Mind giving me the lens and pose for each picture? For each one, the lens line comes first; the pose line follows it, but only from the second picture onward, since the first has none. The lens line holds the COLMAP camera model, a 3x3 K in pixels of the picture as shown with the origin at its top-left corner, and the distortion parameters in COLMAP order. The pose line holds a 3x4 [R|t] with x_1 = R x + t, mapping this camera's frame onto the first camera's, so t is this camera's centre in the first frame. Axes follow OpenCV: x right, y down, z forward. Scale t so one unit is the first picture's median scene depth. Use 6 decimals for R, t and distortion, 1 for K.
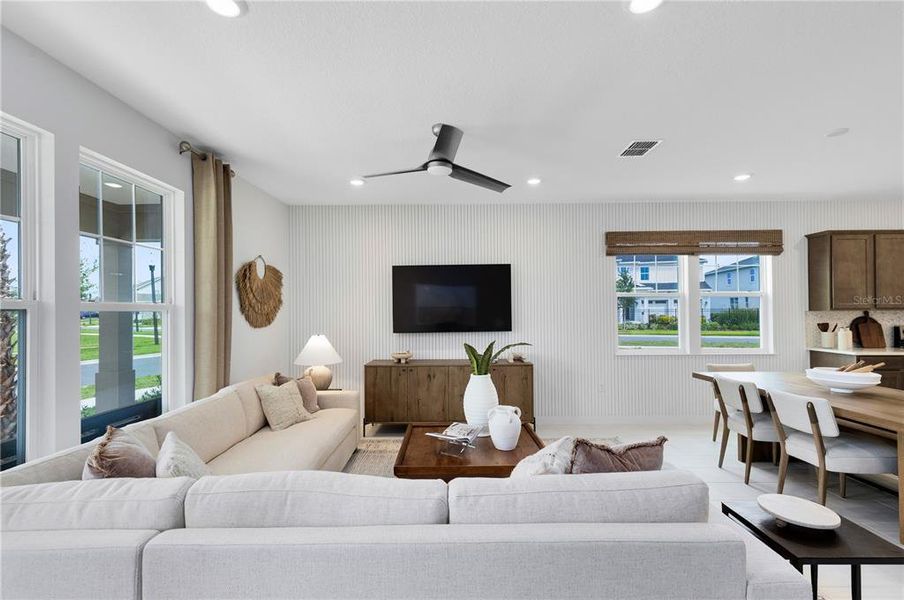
lens RADIAL K [[416.4, 0, 446.0], [0, 416.4, 307.4], [0, 0, 1]] dist [0.000619, 0.000228]
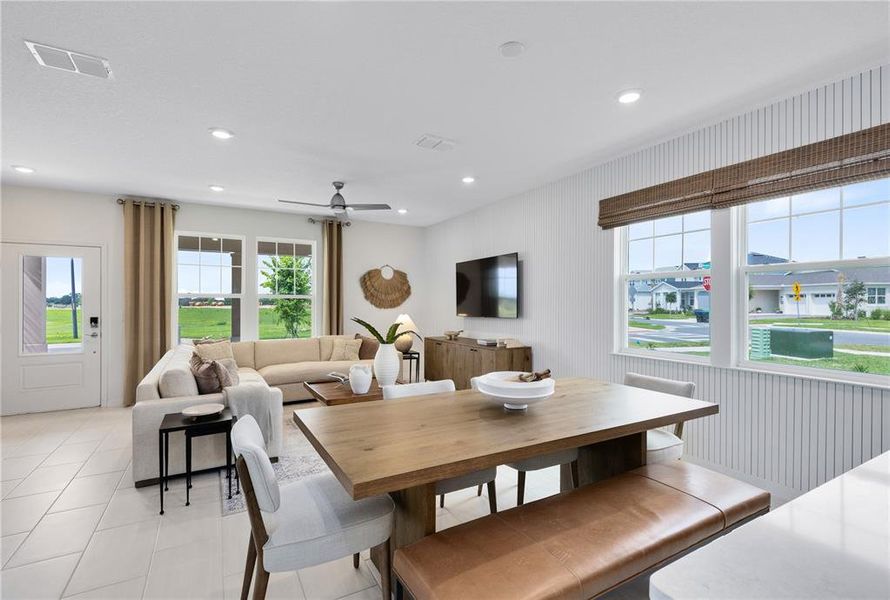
lens RADIAL K [[412.7, 0, 445.3], [0, 412.7, 301.4], [0, 0, 1]] dist [0.003234, 0.000221]
pose [[0.498250, 0.002915, -0.867029, 0.954940], [0.003703, 0.999978, 0.005490, 0.010301], [0.867026, -0.005946, 0.498228, 0.344293]]
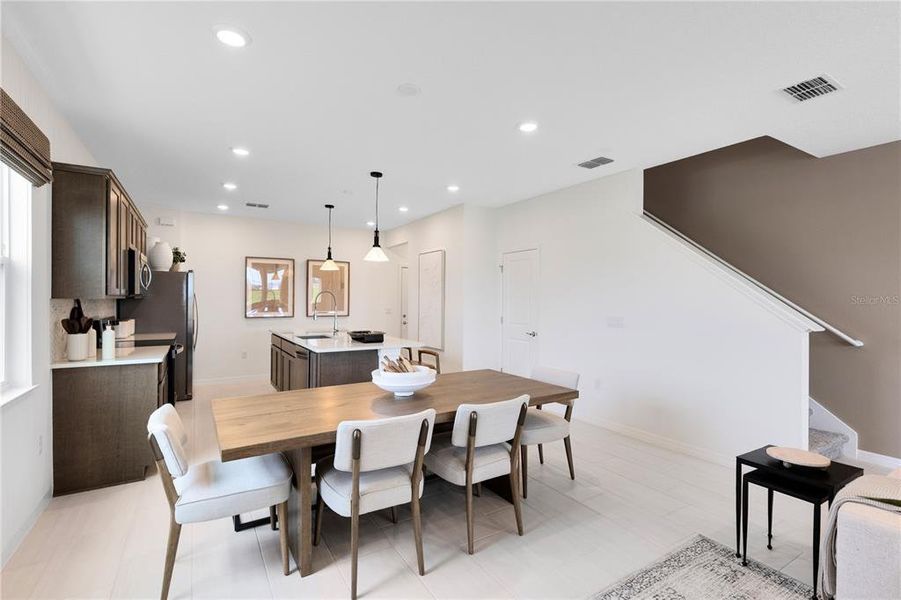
lens RADIAL K [[415.0, 0, 450.4], [0, 415.0, 297.1], [0, 0, 1]] dist [0.000619, 0.000228]
pose [[-0.524798, 0.006508, 0.851202, 0.112616], [-0.010958, 0.999836, -0.014401, 0.007299], [-0.851156, -0.016885, -0.524641, 0.870271]]
